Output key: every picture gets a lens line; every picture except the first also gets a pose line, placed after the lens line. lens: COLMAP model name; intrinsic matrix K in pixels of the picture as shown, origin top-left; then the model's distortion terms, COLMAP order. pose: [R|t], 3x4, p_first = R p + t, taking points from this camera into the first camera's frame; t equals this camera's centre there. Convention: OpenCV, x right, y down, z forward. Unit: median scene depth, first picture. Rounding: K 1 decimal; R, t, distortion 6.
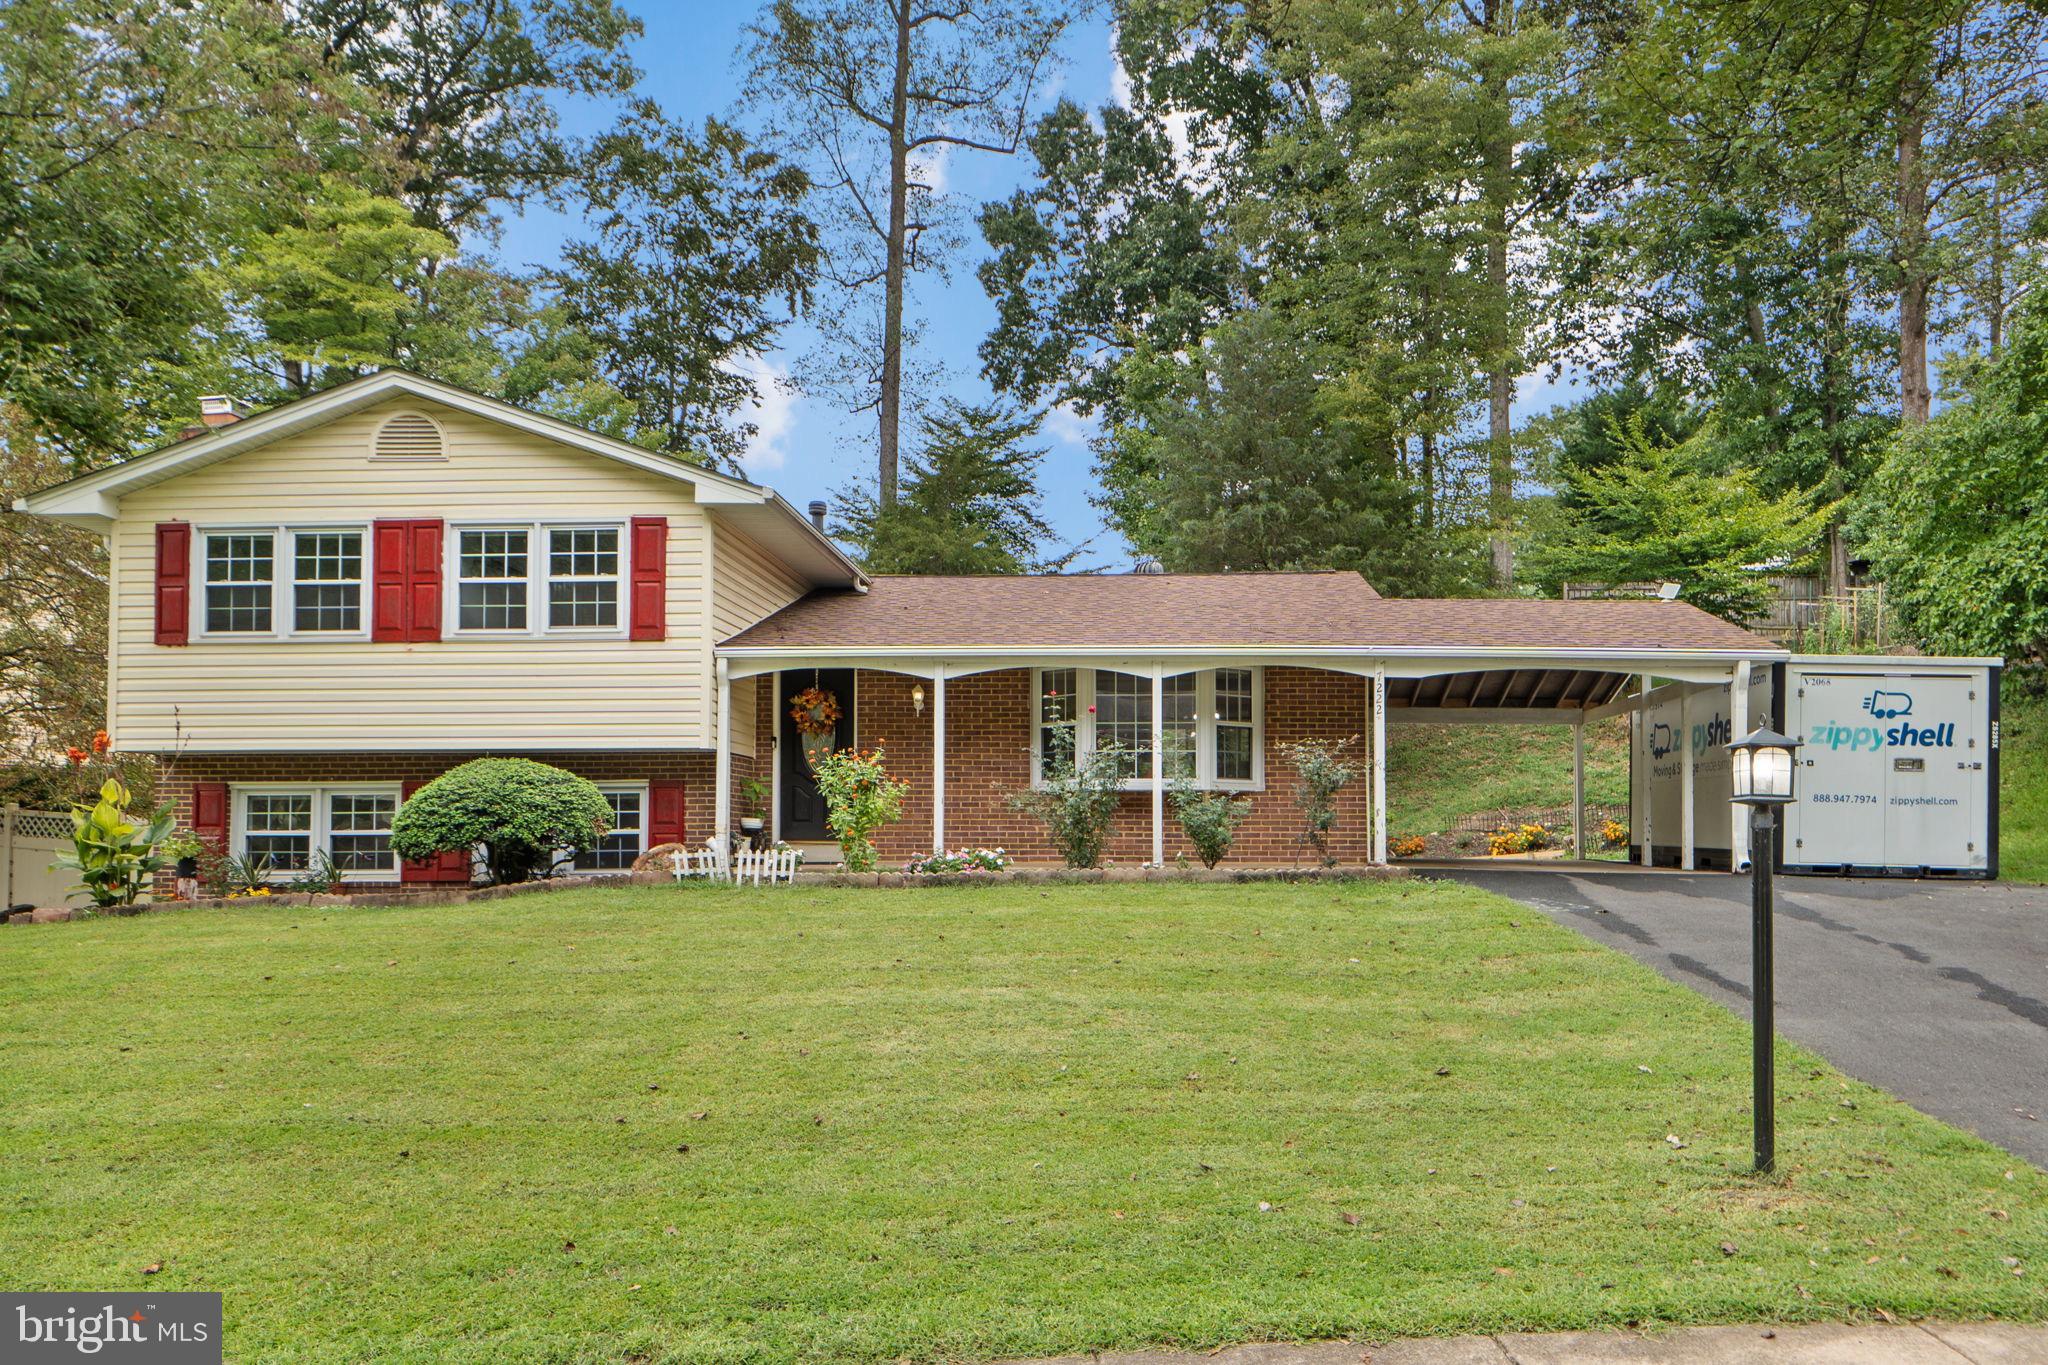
lens RADIAL K [[896.6, 0, 1018.9], [0, 896.6, 689.9], [0, 0, 1]] dist [-0.001140, -0.000915]
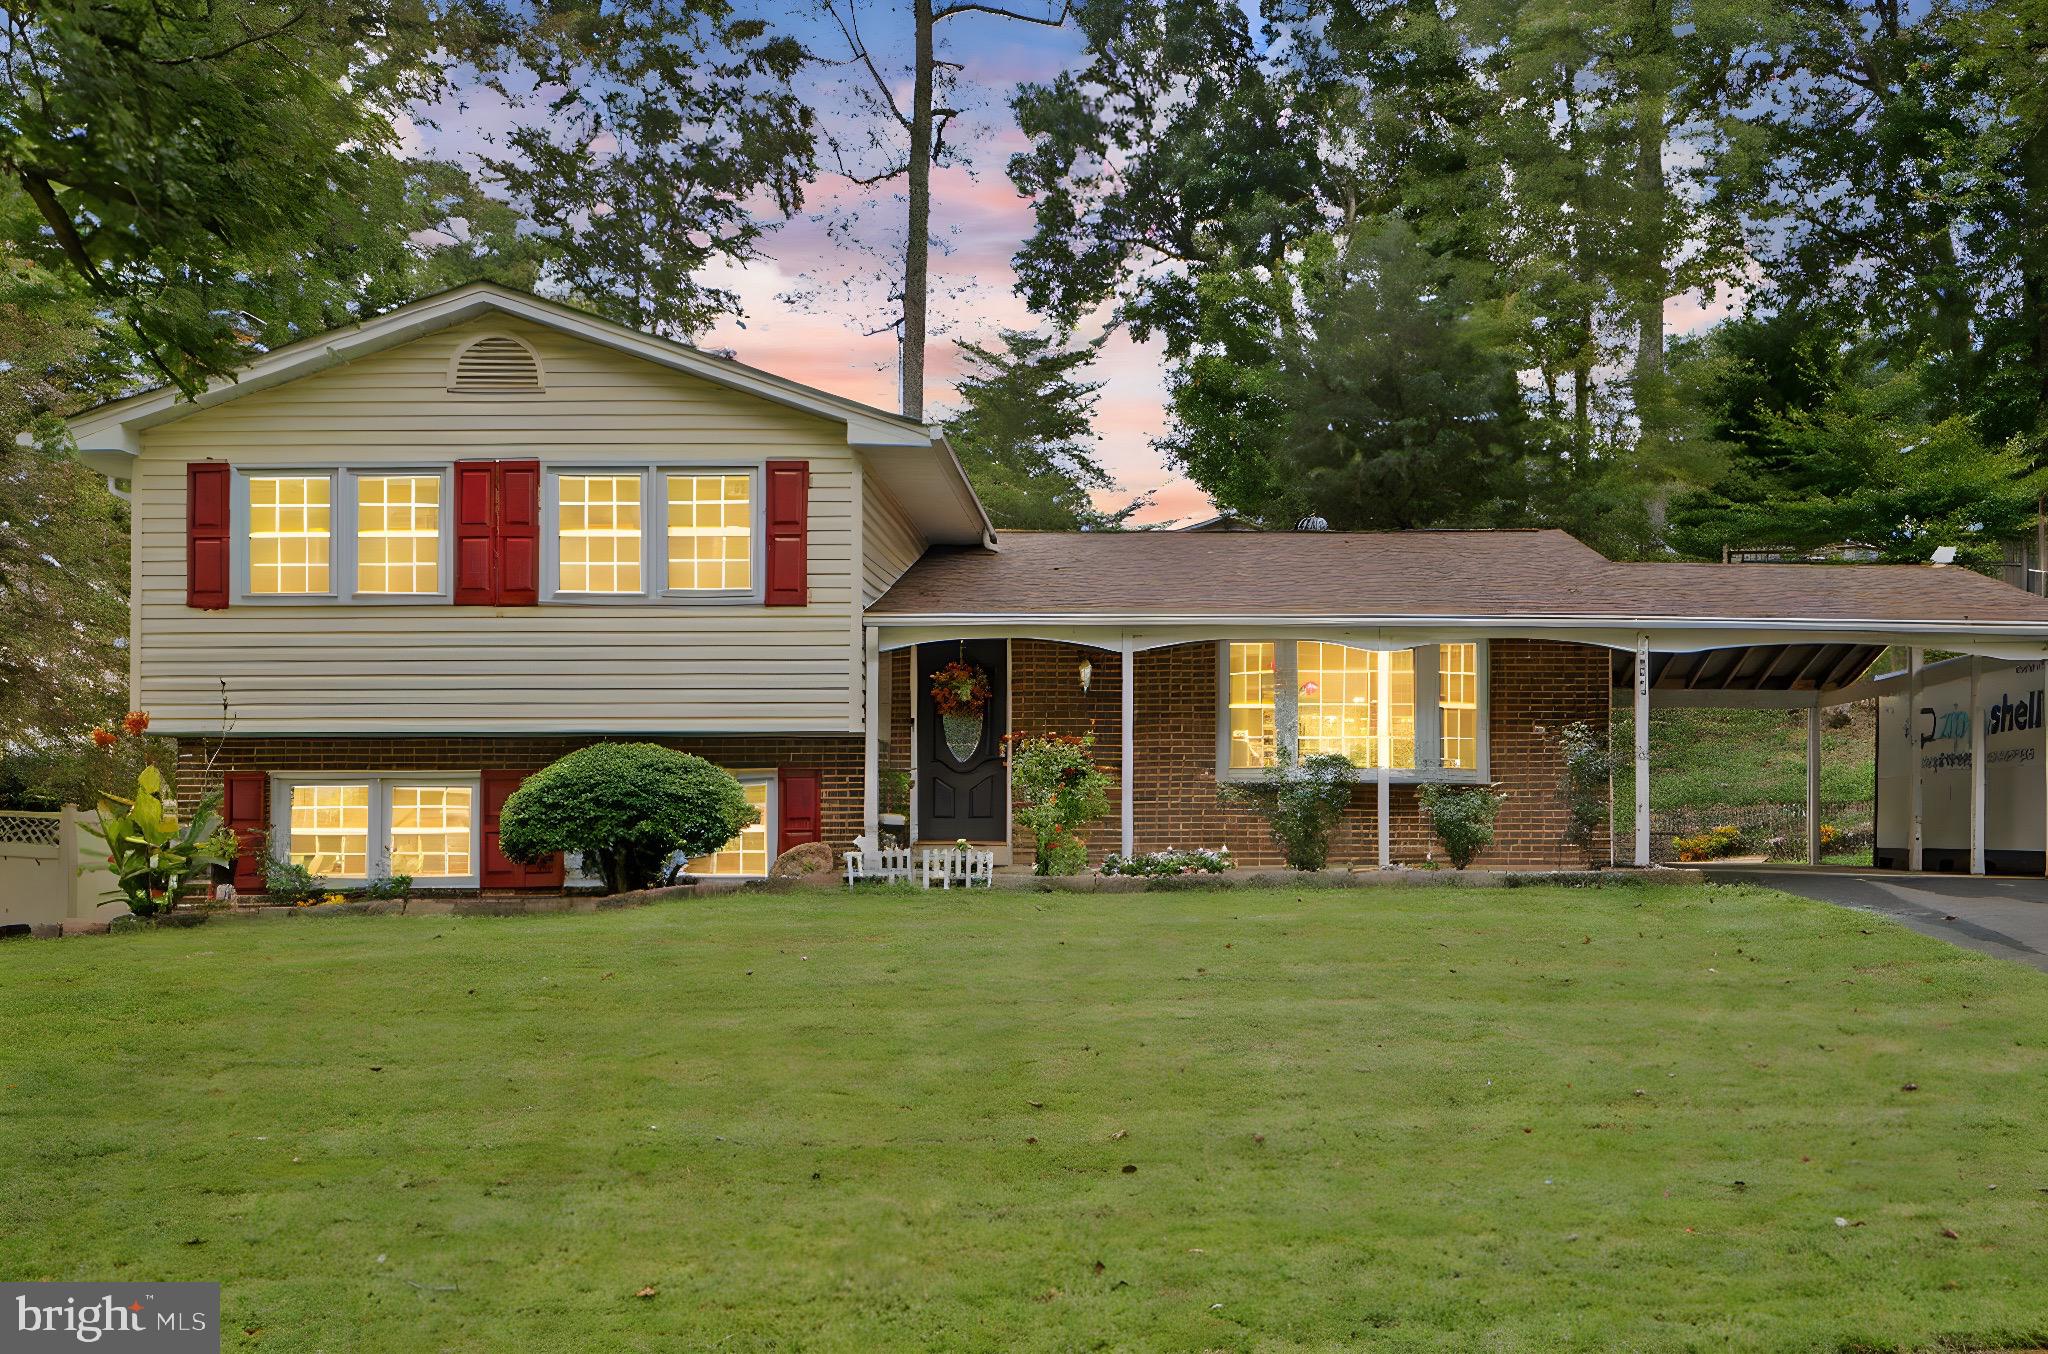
lens RADIAL K [[1074.3, 0, 1025.5], [0, 1074.3, 681.7], [0, 0, 1]] dist [-0.001874, 0.002180]
pose [[0.999836, 0.004203, 0.017598, -0.185679], [-0.004401, 0.999927, 0.011231, 0.004535], [-0.017549, -0.011307, 0.999782, -0.025528]]
